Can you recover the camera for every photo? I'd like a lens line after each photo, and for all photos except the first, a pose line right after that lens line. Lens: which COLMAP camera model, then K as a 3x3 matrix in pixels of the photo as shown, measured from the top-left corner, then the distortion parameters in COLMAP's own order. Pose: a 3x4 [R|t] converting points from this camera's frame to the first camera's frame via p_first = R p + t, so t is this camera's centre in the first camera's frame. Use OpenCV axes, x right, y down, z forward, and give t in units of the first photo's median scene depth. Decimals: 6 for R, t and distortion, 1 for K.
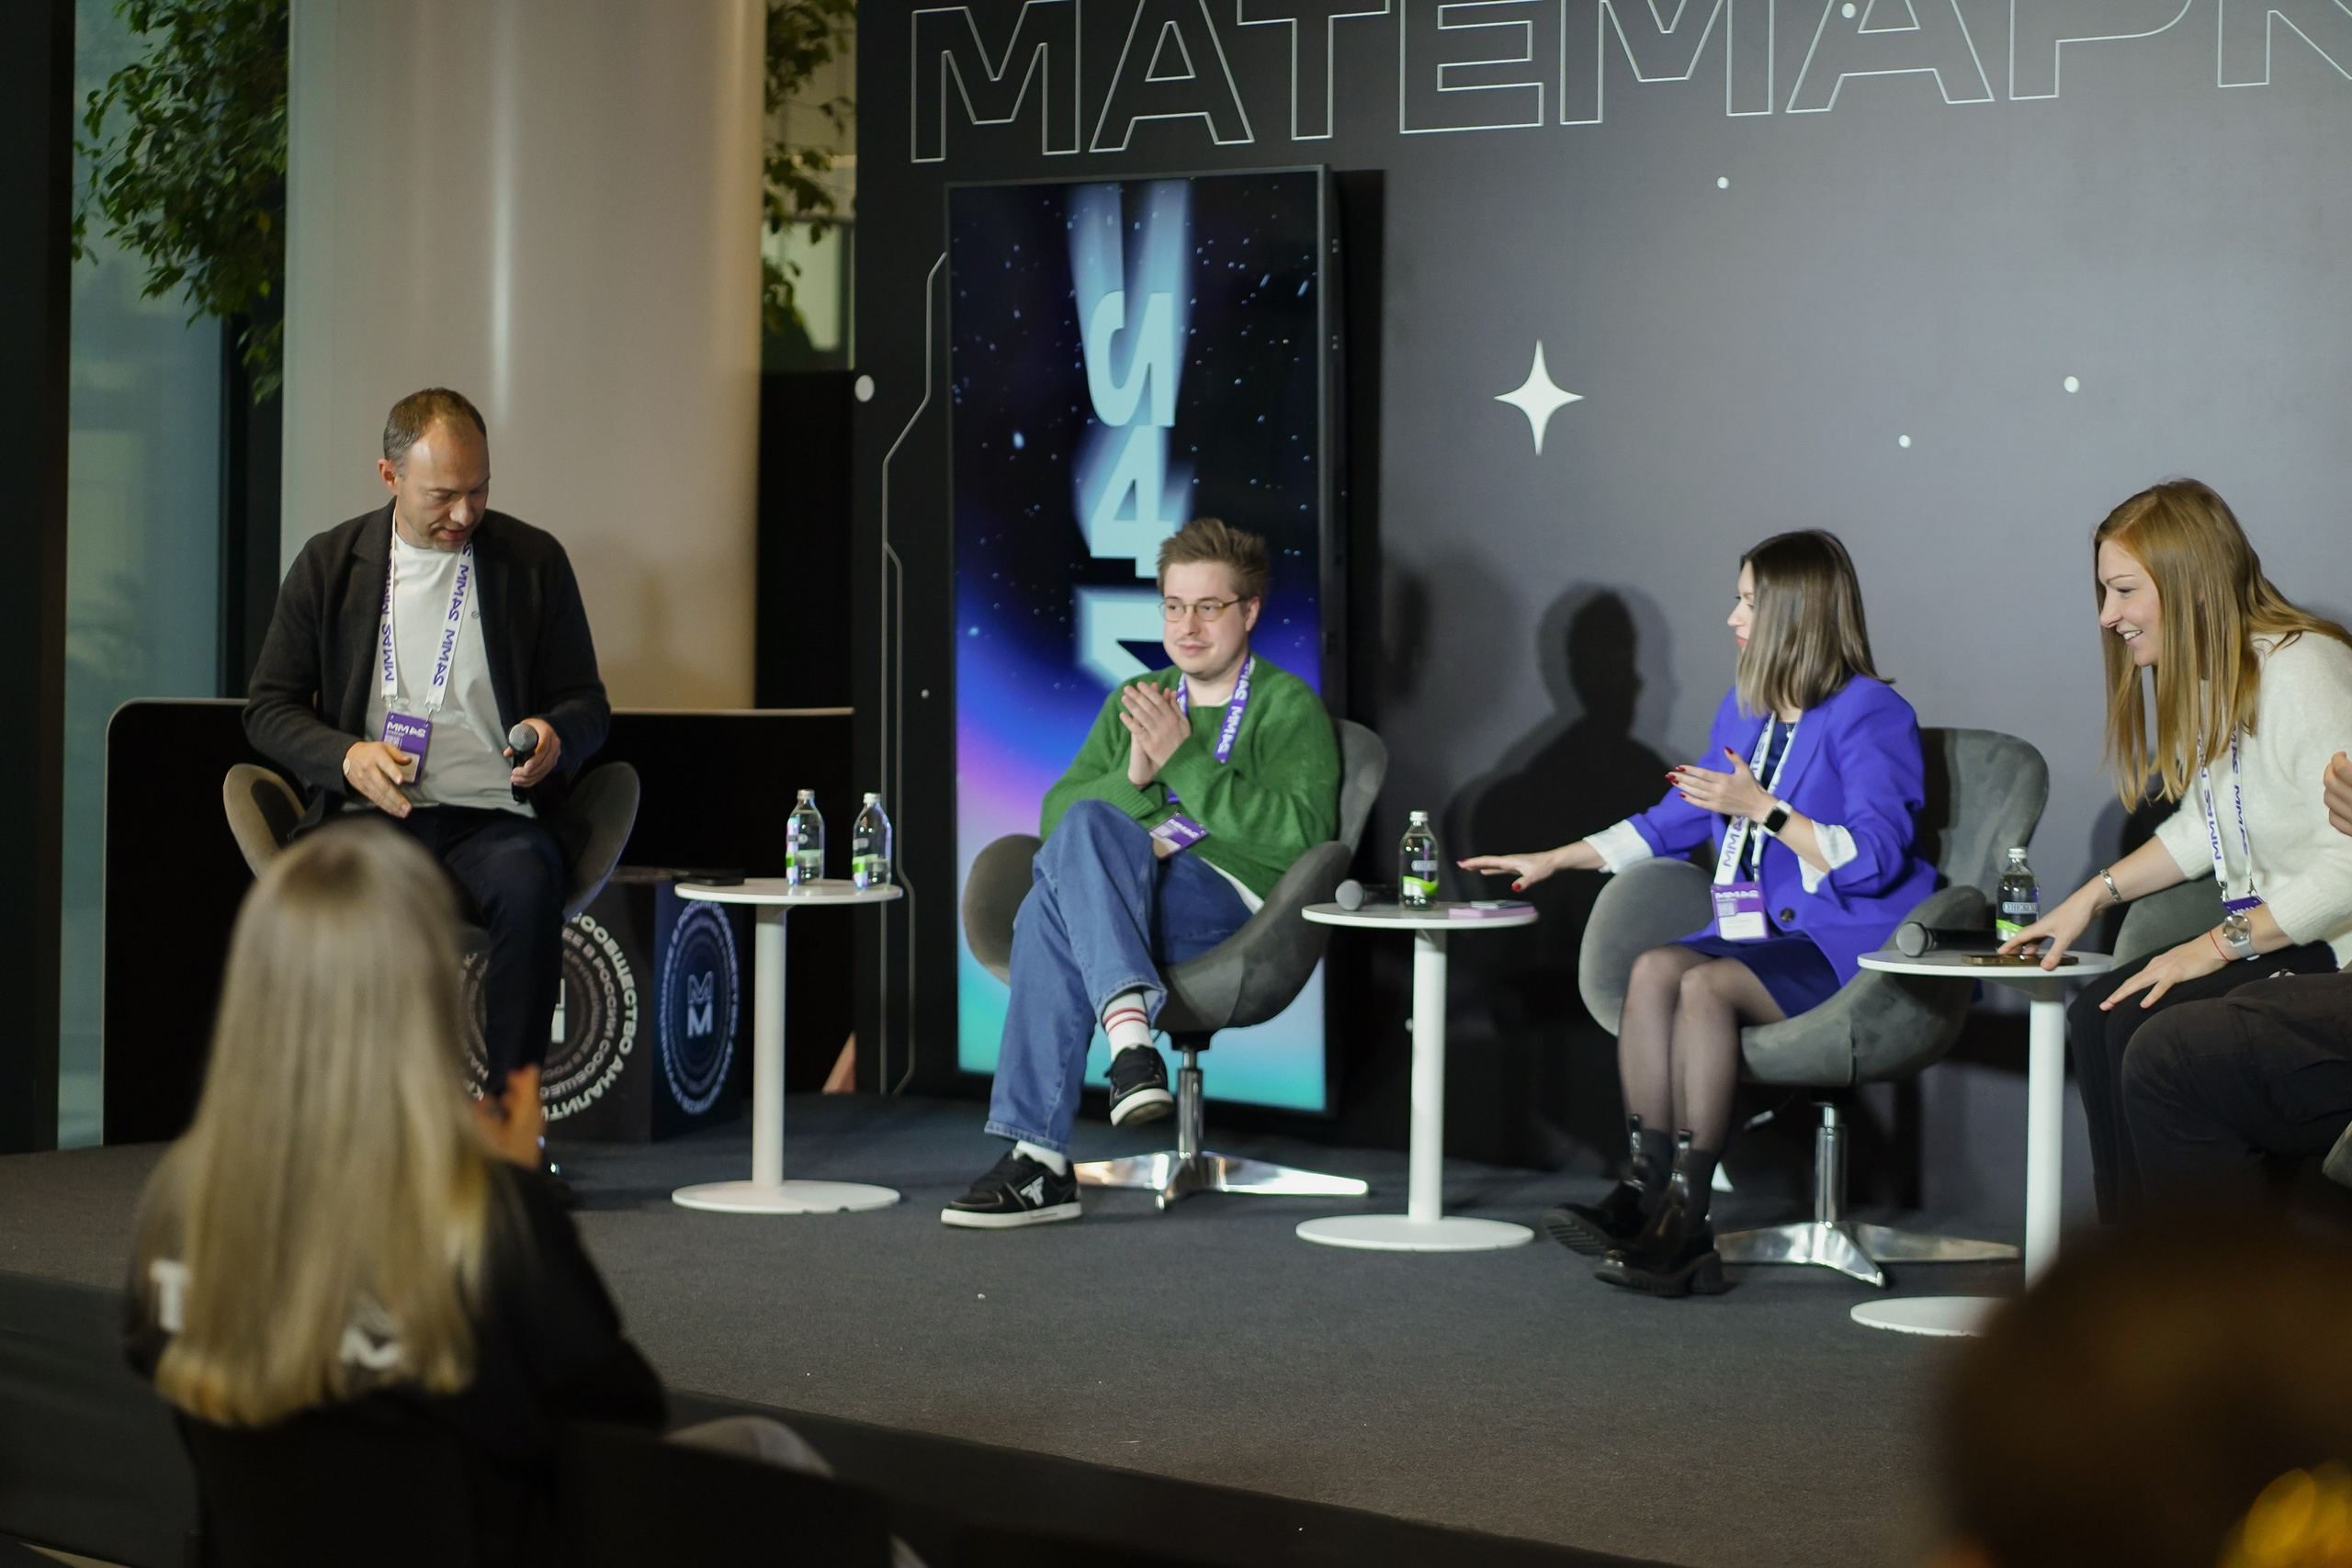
lens RADIAL K [[5465.5, 0, 1157.5], [0, 5465.5, 711.1], [0, 0, 1]] dist [-0.001597, 0.000000]
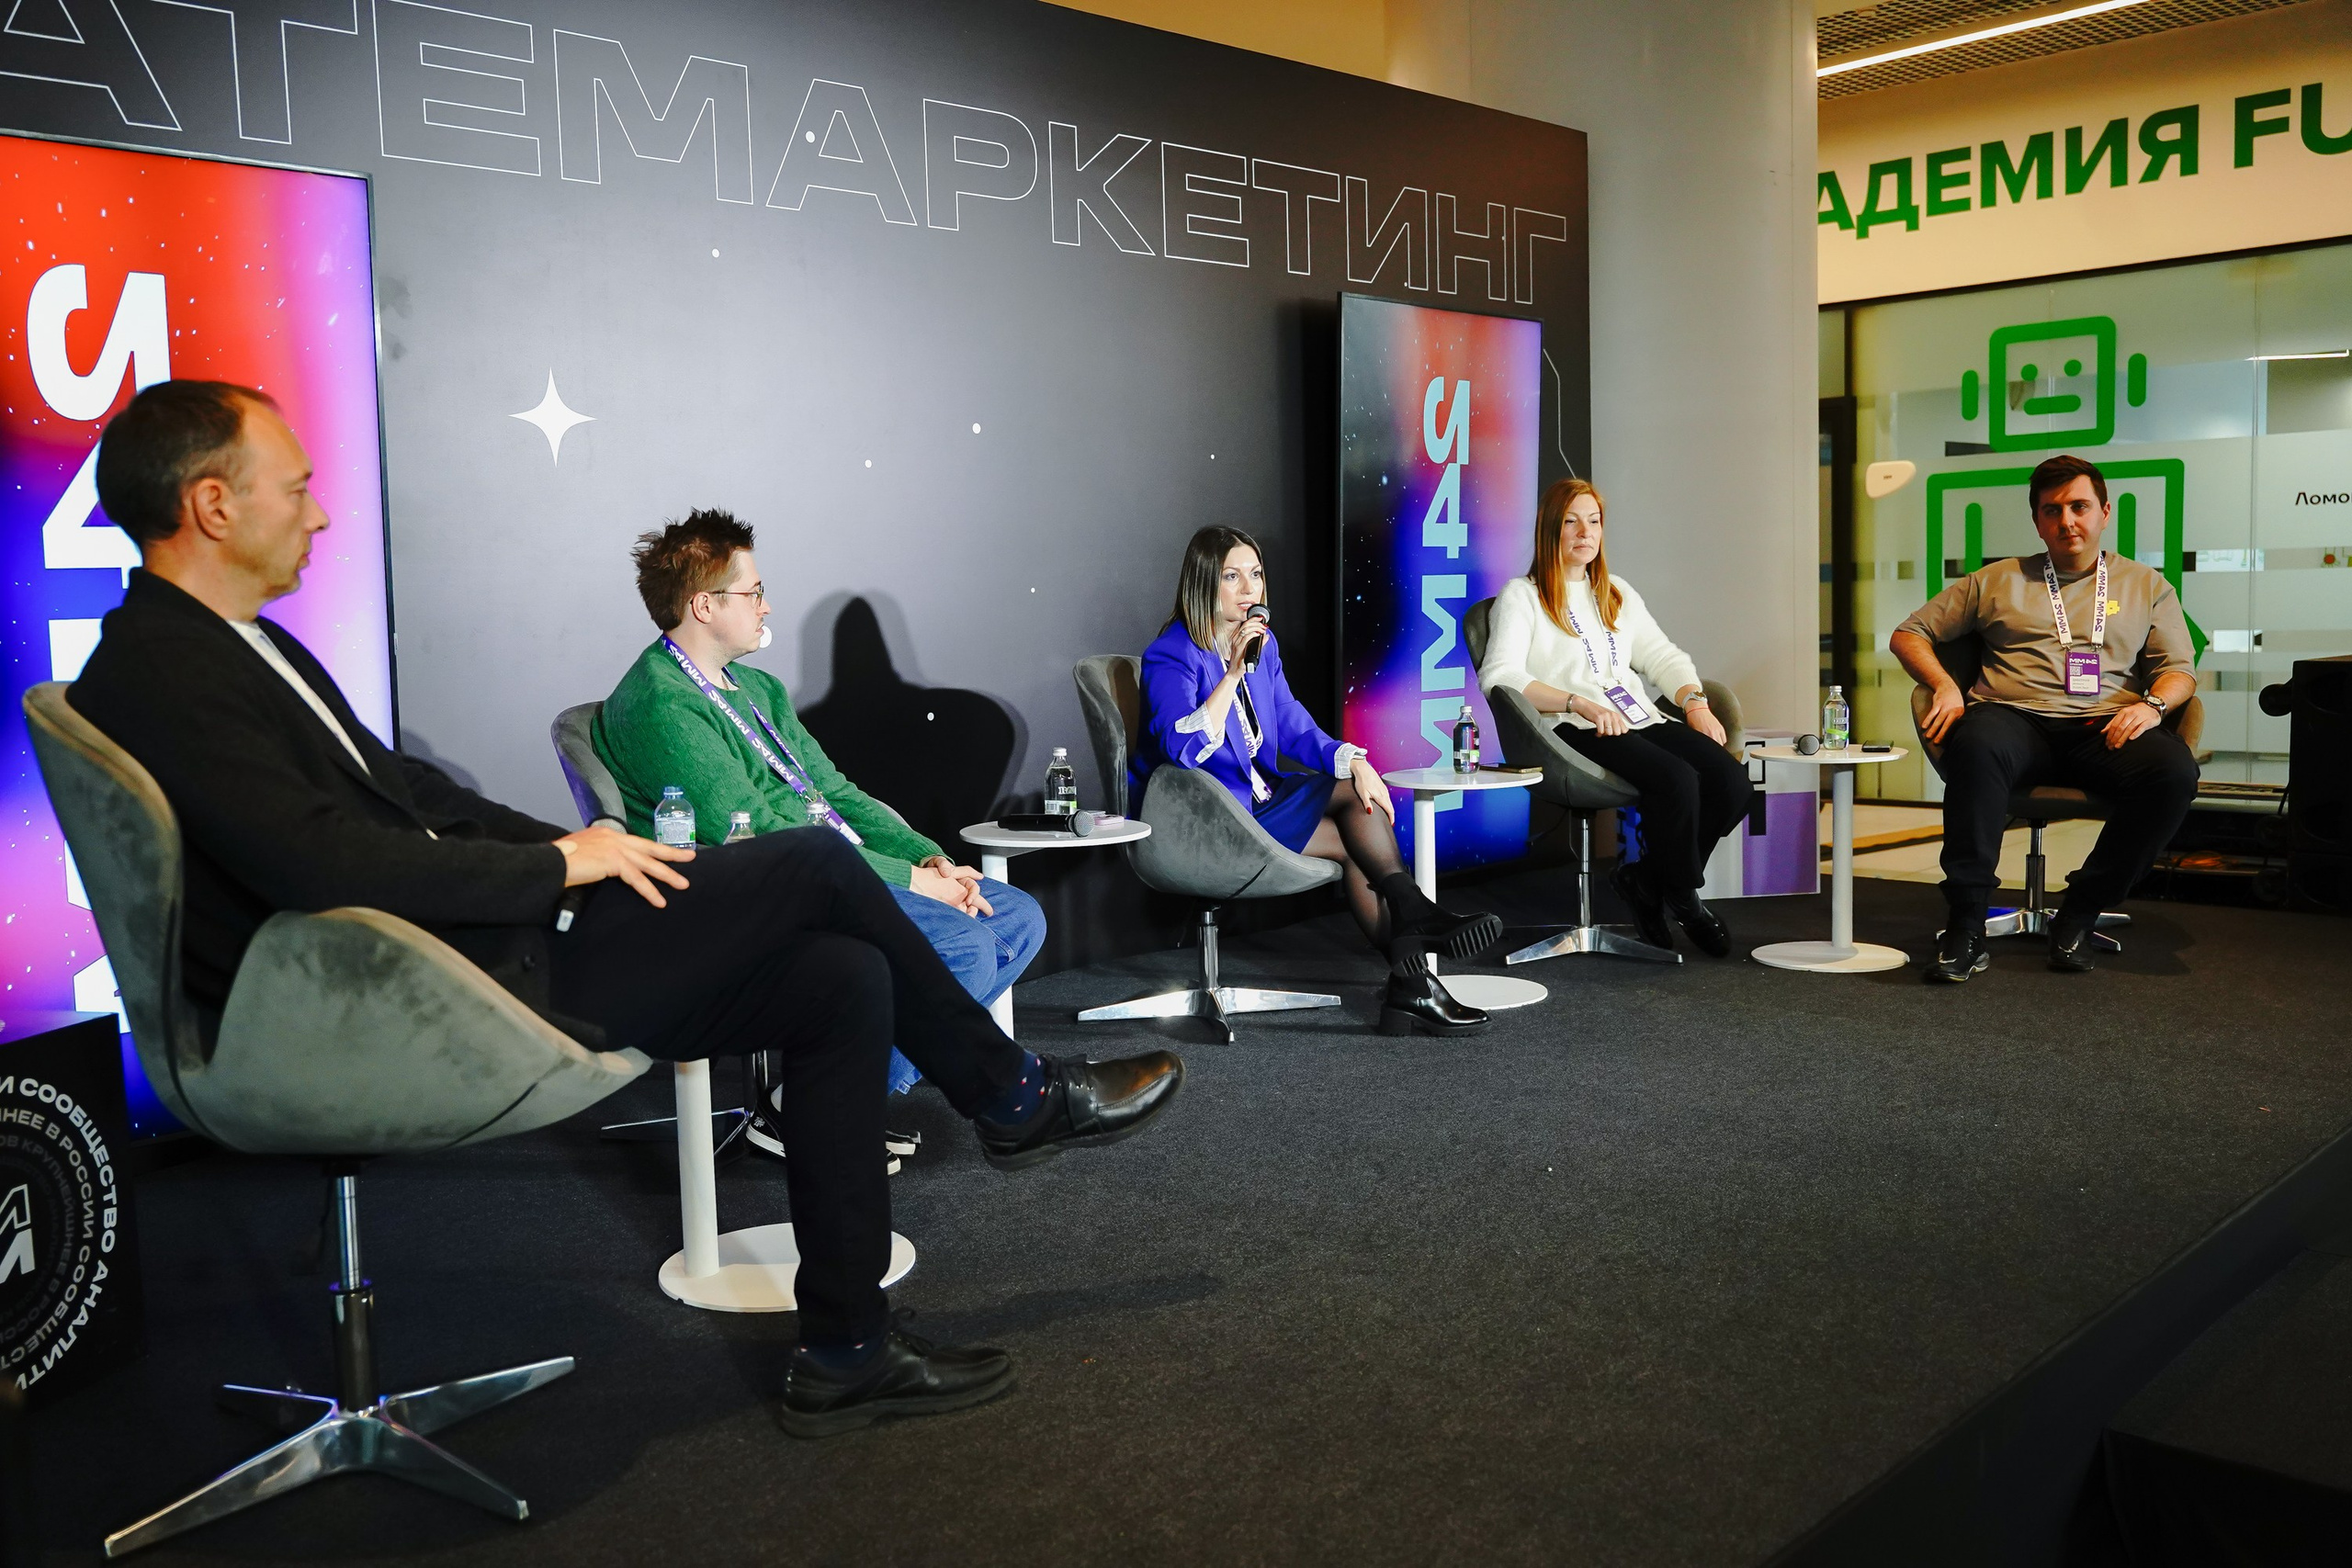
lens RADIAL K [[2055.0, 0, 1176.9], [0, 2055.0, 769.6], [0, 0, 1]] dist [-0.003662, -0.002296]
pose [[0.006576, -0.108814, 0.994040, -0.360907], [0.055435, 0.992573, 0.108286, -0.022805], [-0.998441, 0.054393, 0.012560, 0.851501]]
